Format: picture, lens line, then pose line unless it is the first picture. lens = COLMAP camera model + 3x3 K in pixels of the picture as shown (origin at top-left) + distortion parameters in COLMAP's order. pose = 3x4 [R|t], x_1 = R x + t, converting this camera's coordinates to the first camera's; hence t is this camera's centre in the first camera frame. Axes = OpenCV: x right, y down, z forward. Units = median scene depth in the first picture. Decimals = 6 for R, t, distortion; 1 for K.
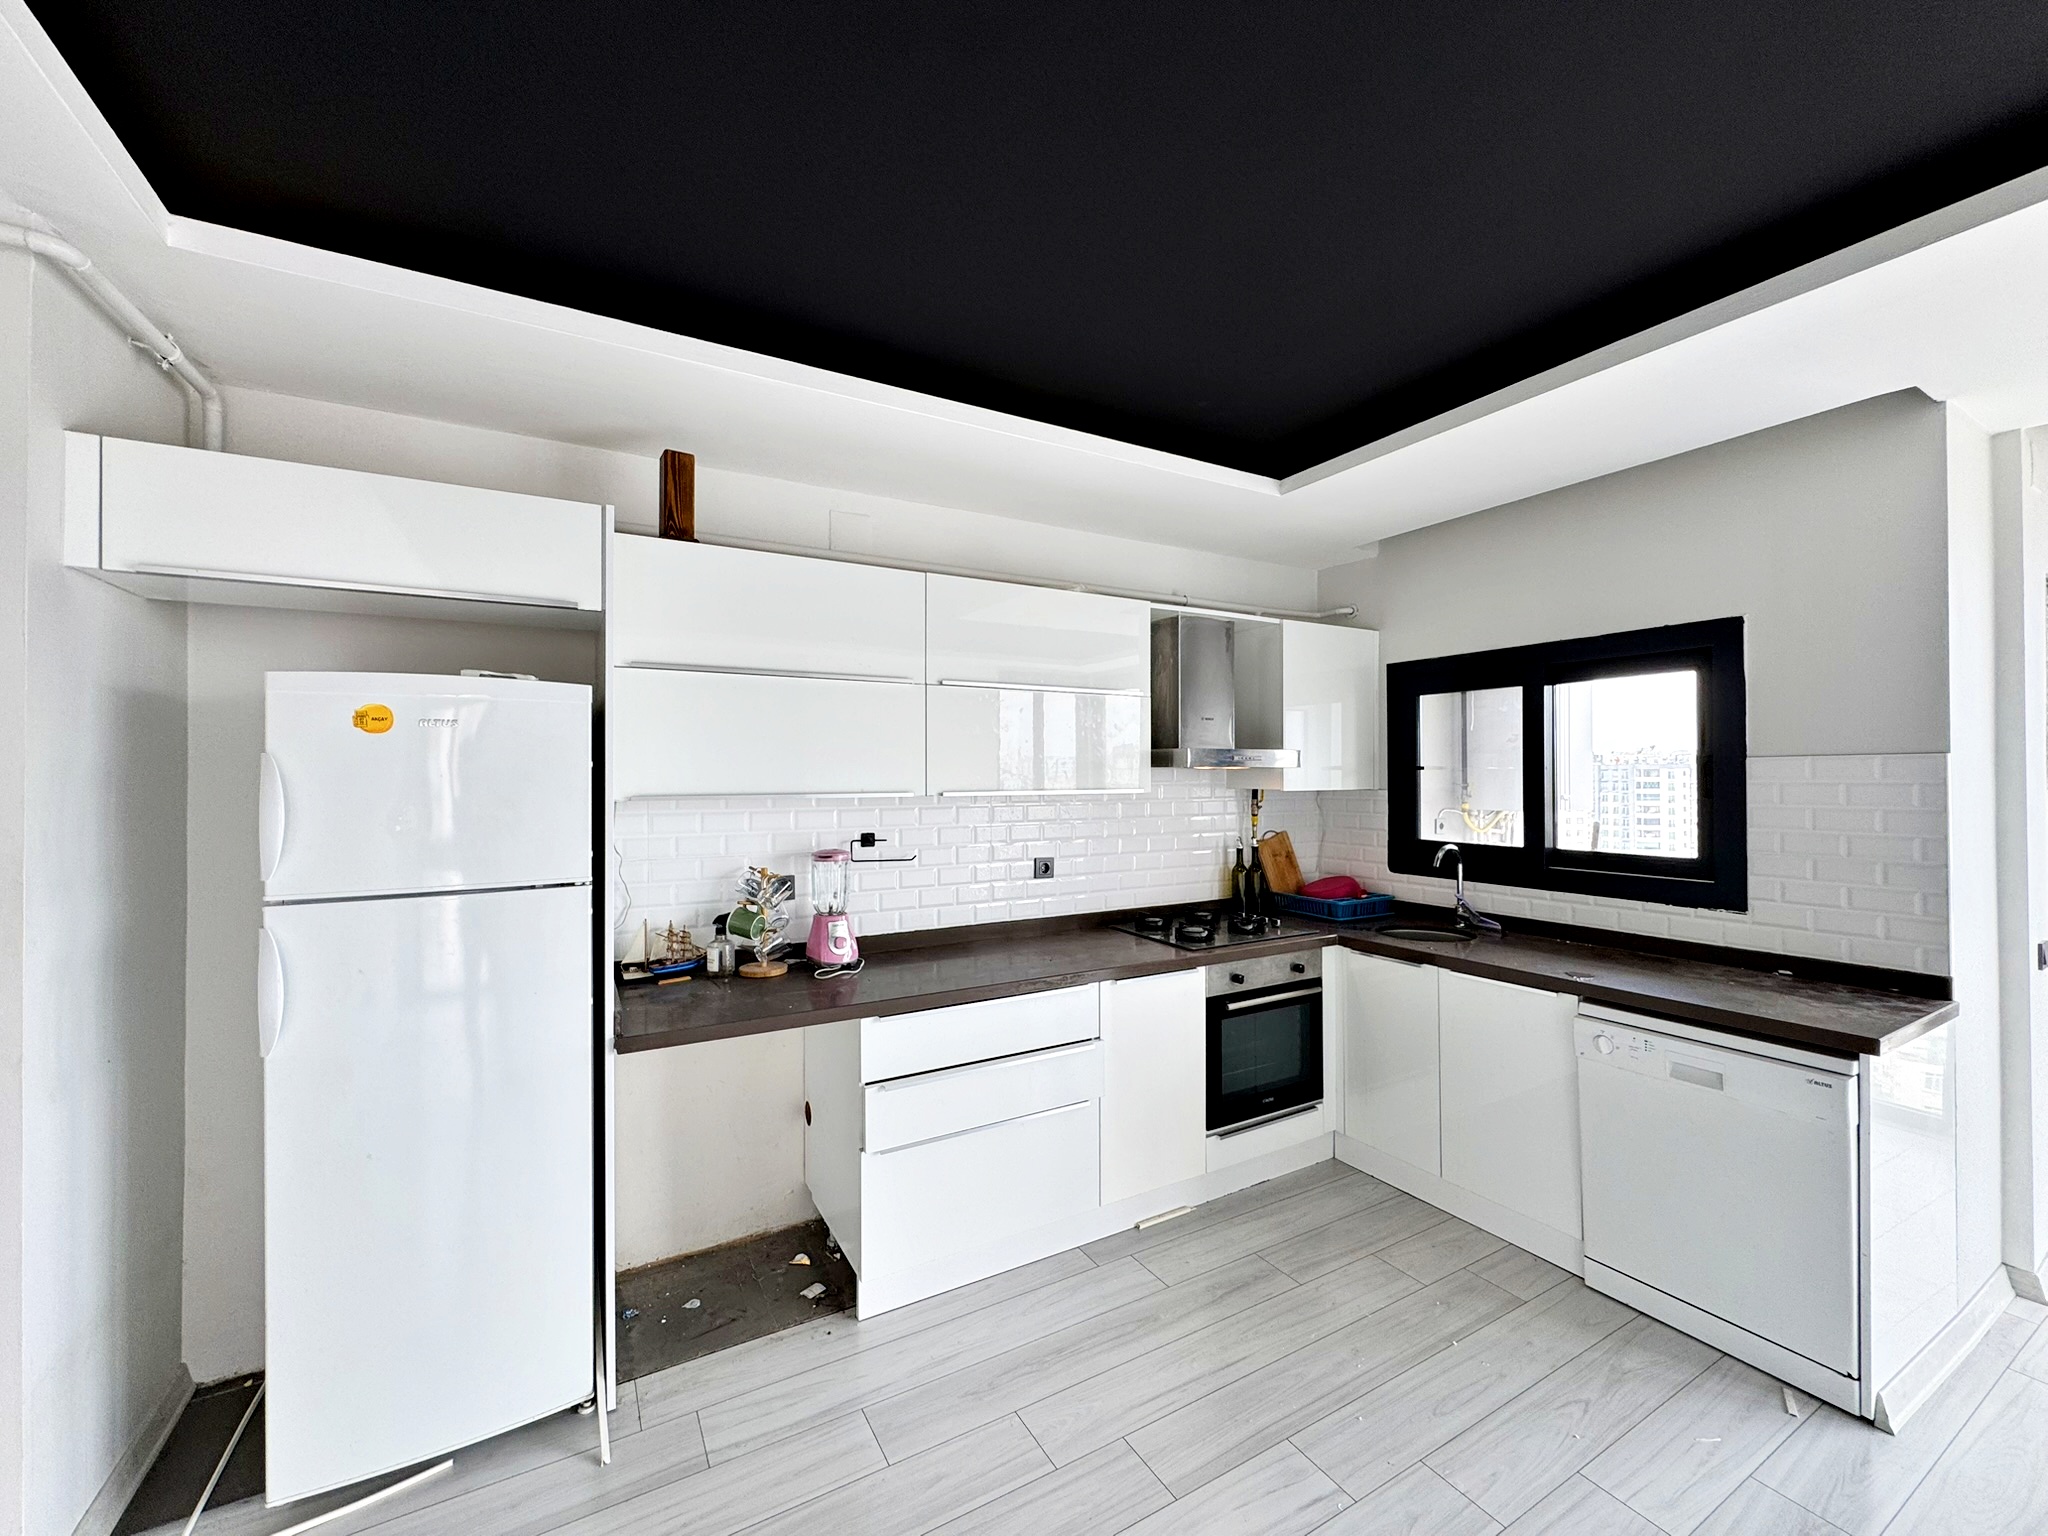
lens RADIAL K [[818.9, 0, 1022.2], [0, 818.9, 768.3], [0, 0, 1]] dist [-0.002291, -0.000250]
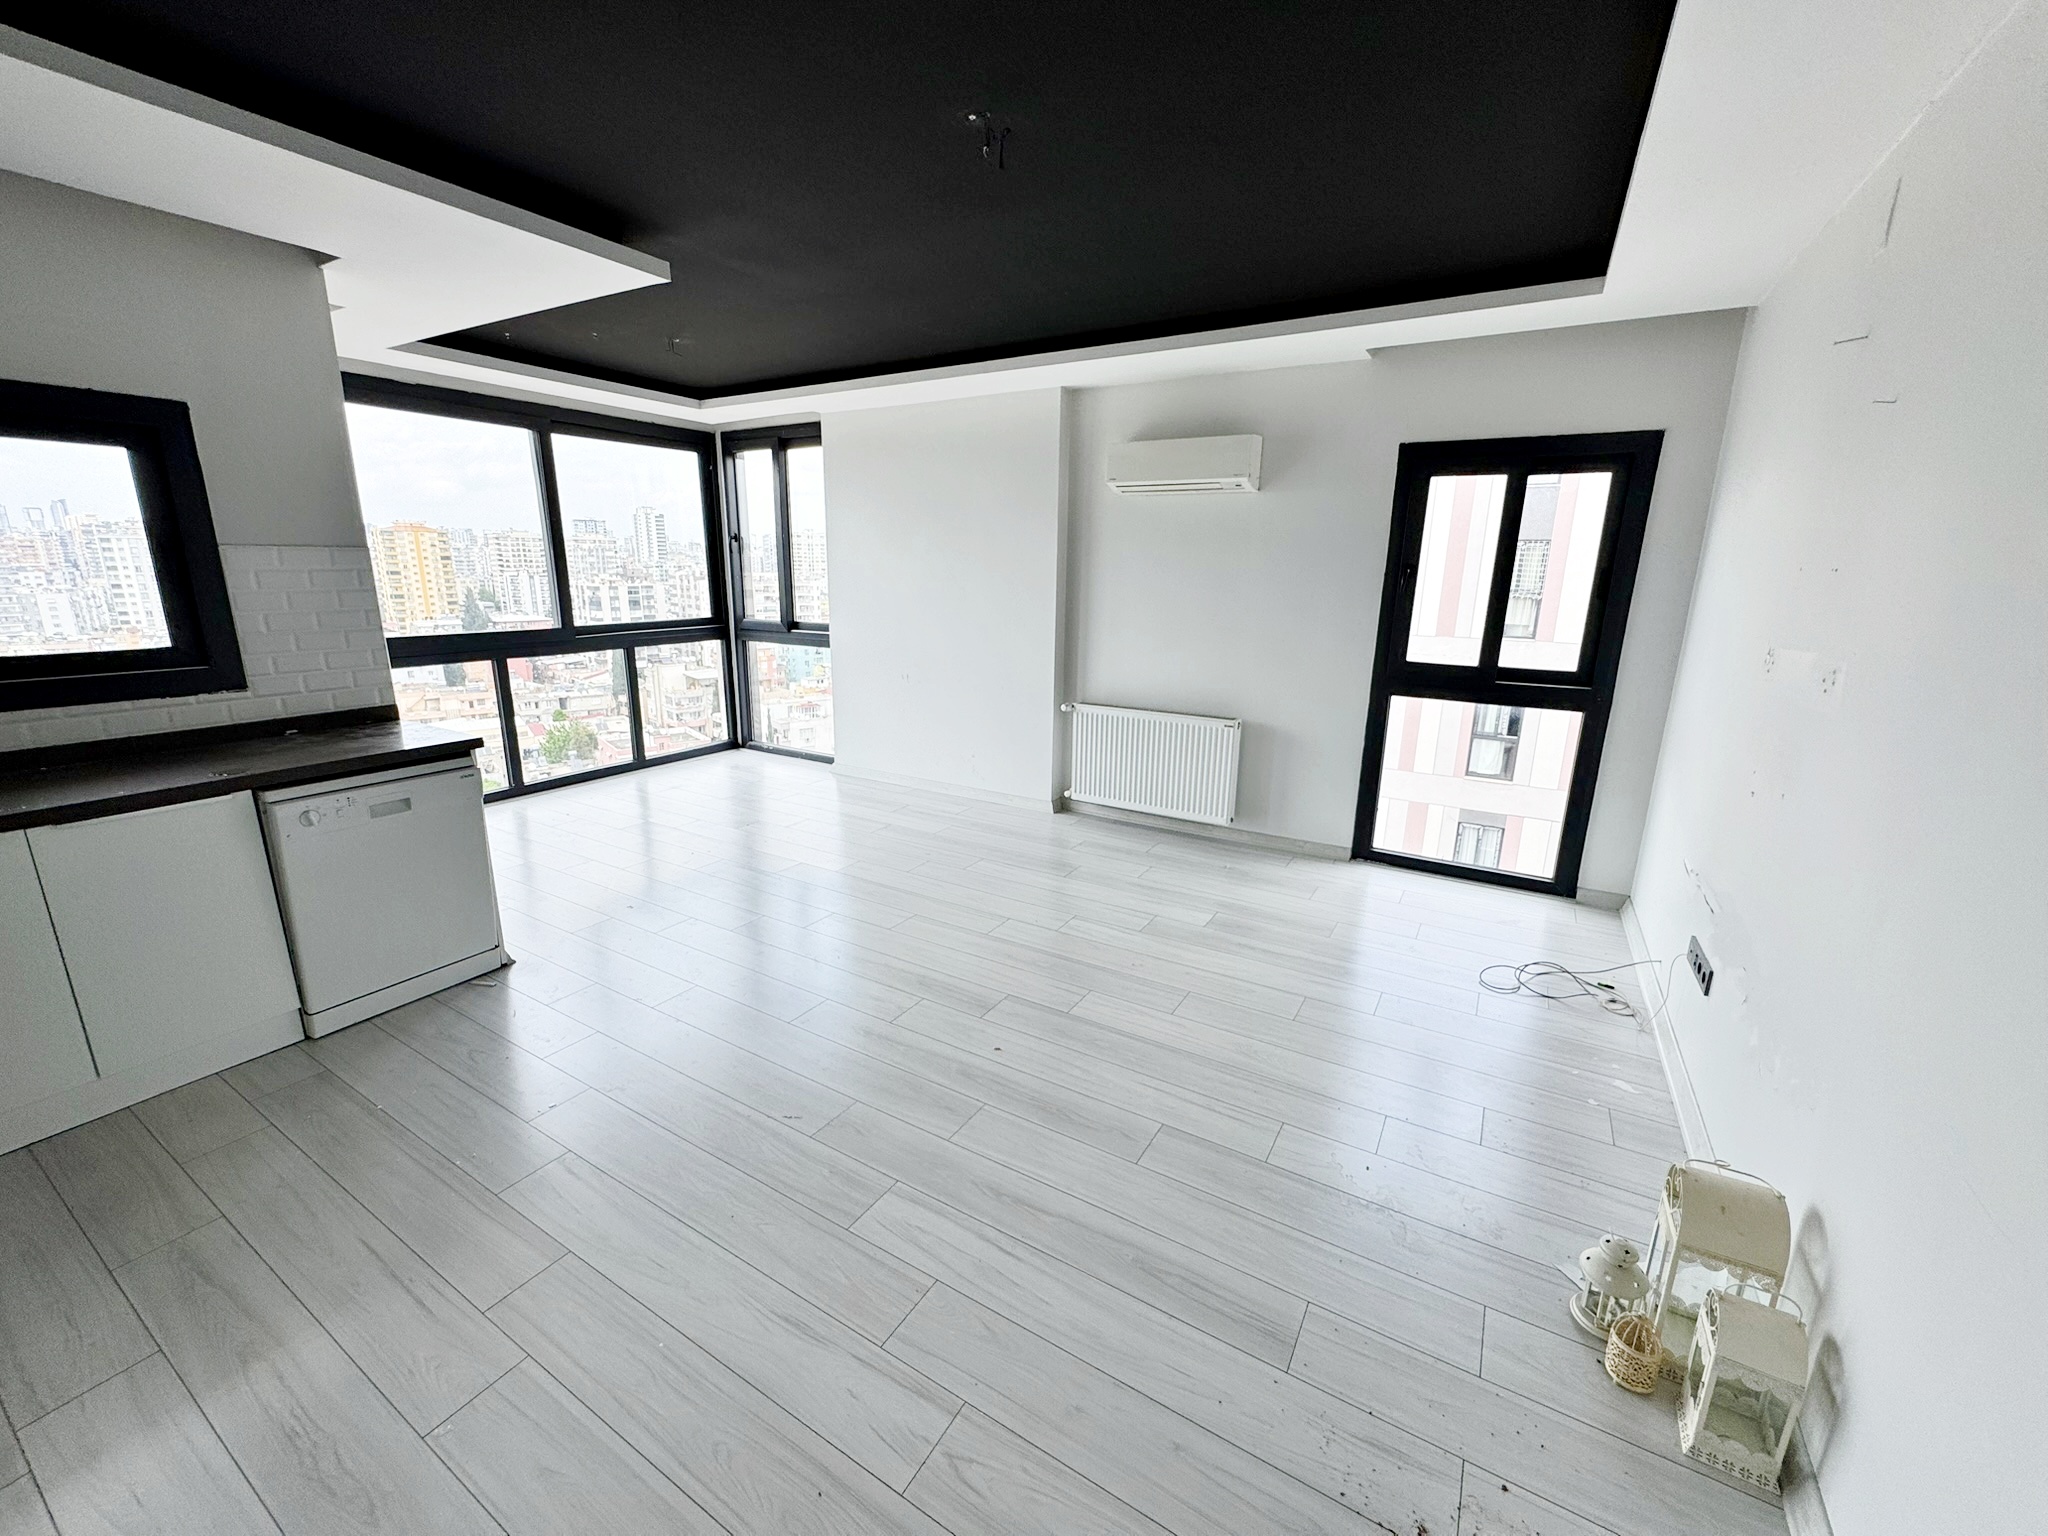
lens RADIAL K [[820.2, 0, 1024.0], [0, 820.2, 768.0], [0, 0, 1]] dist [-0.003090, -0.000463]
pose [[-0.490730, -0.211434, 0.845269, -0.534066], [-0.020180, 0.972609, 0.231571, 0.002198], [-0.871078, 0.096581, -0.481554, 0.561847]]
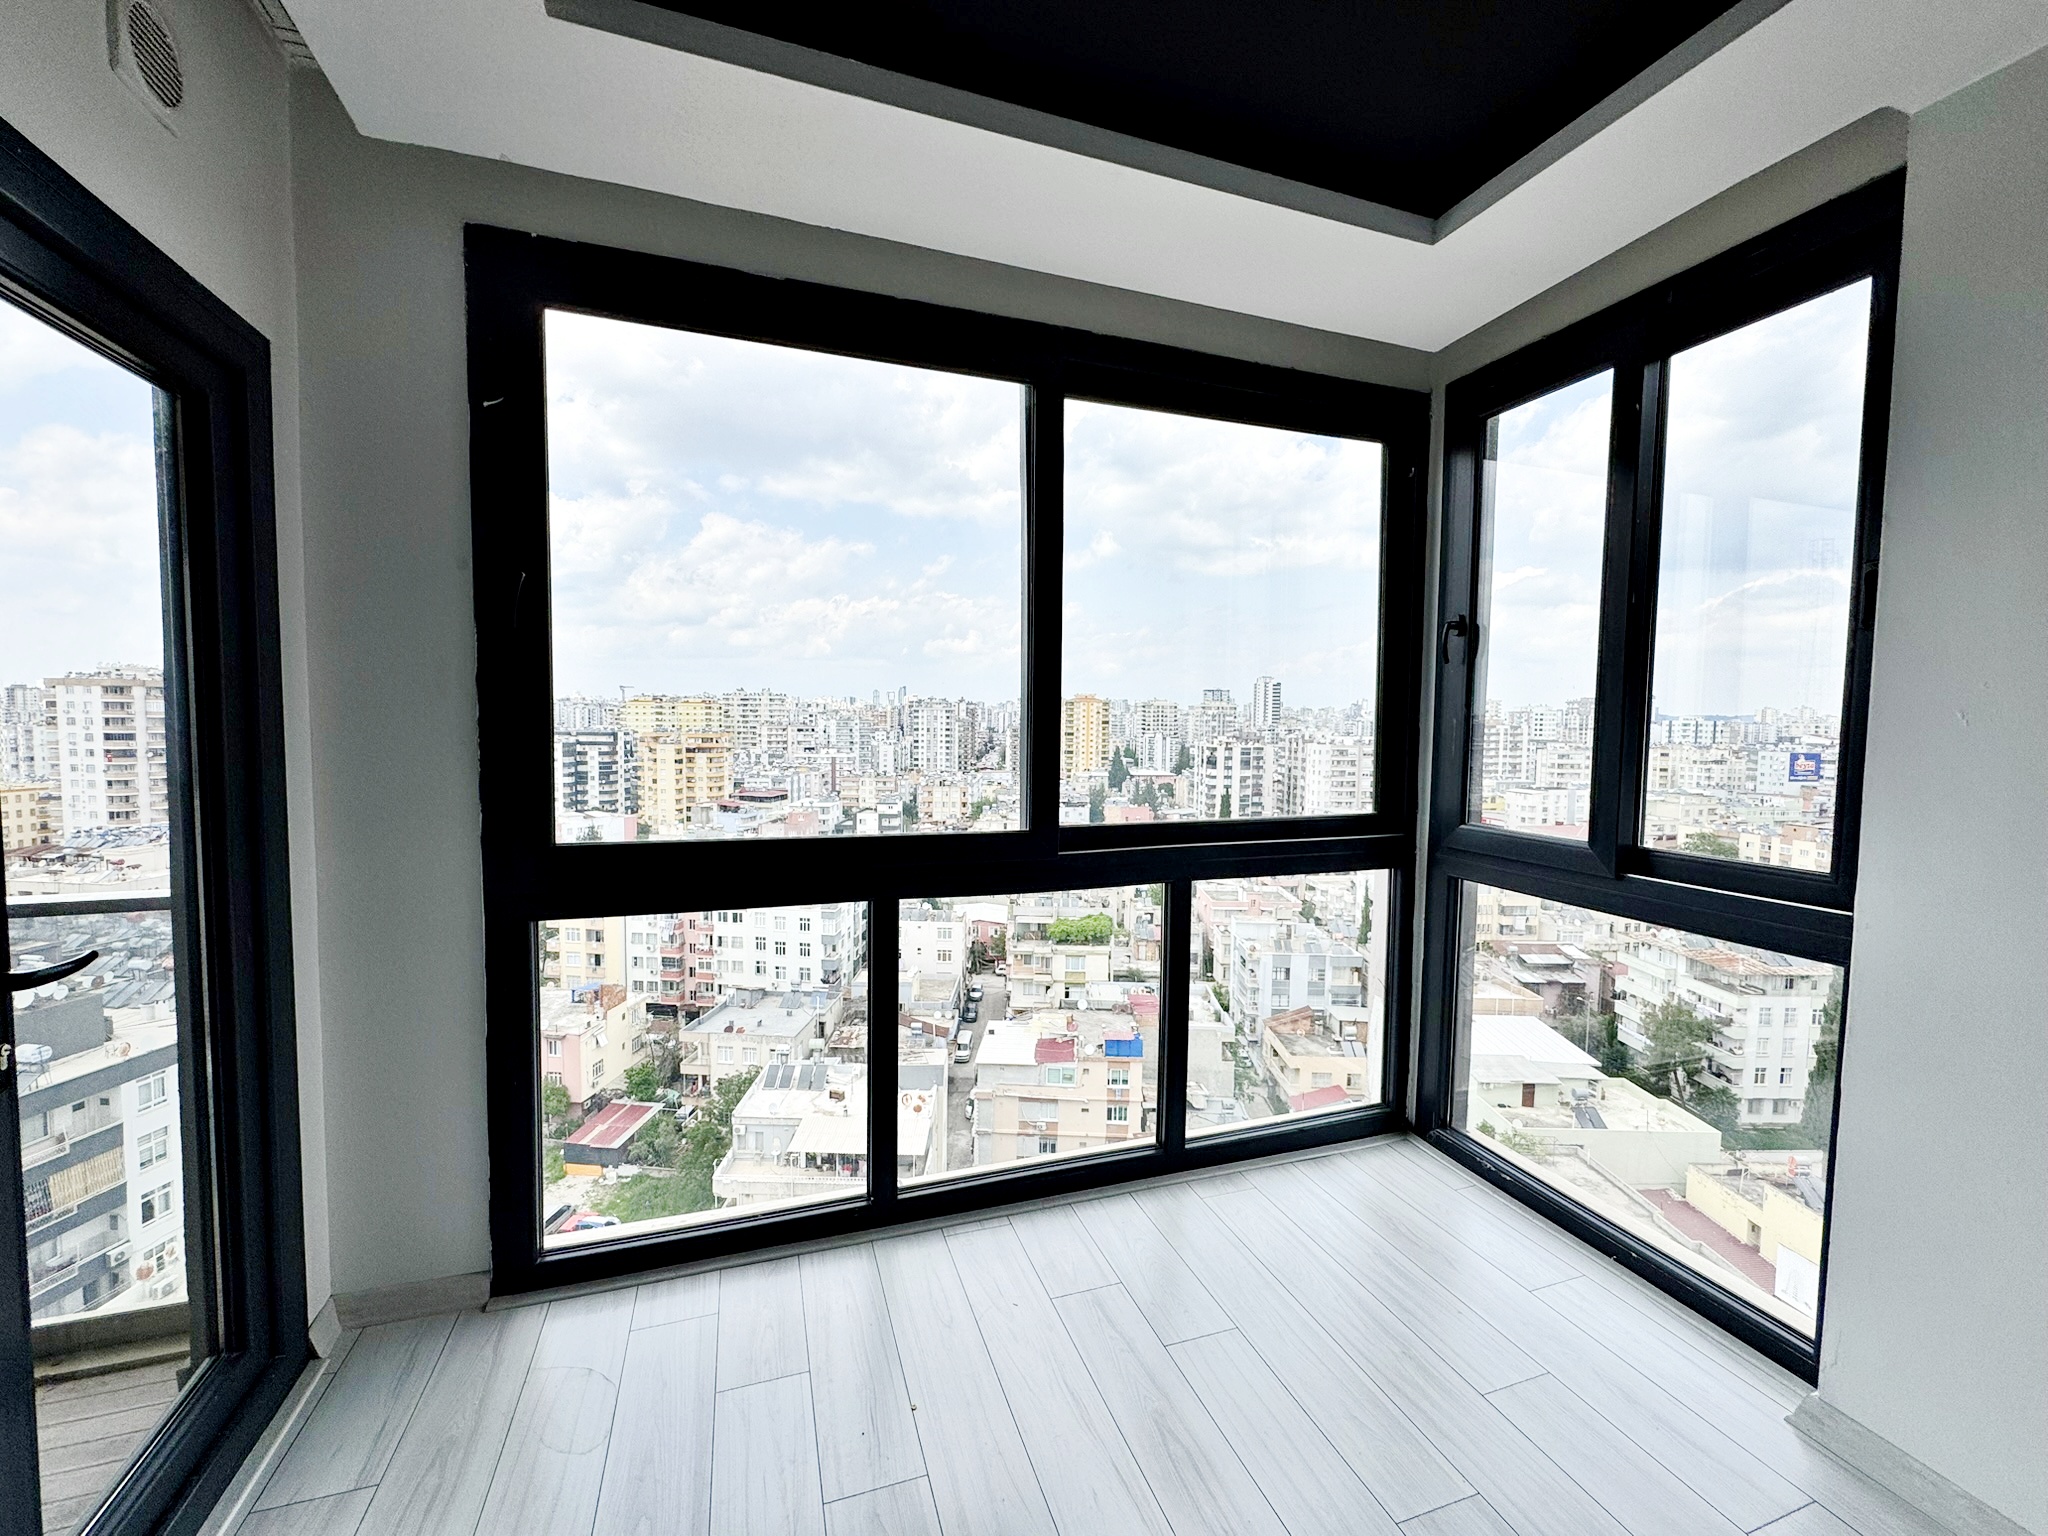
lens RADIAL K [[821.4, 0, 1021.5], [0, 821.4, 769.7], [0, 0, 1]] dist [-0.002763, 0.000198]
pose [[0.189199, -0.050965, 0.980615, 0.897565], [-0.023376, 0.998135, 0.056386, 0.043815], [-0.981660, -0.033591, 0.187655, 0.408263]]
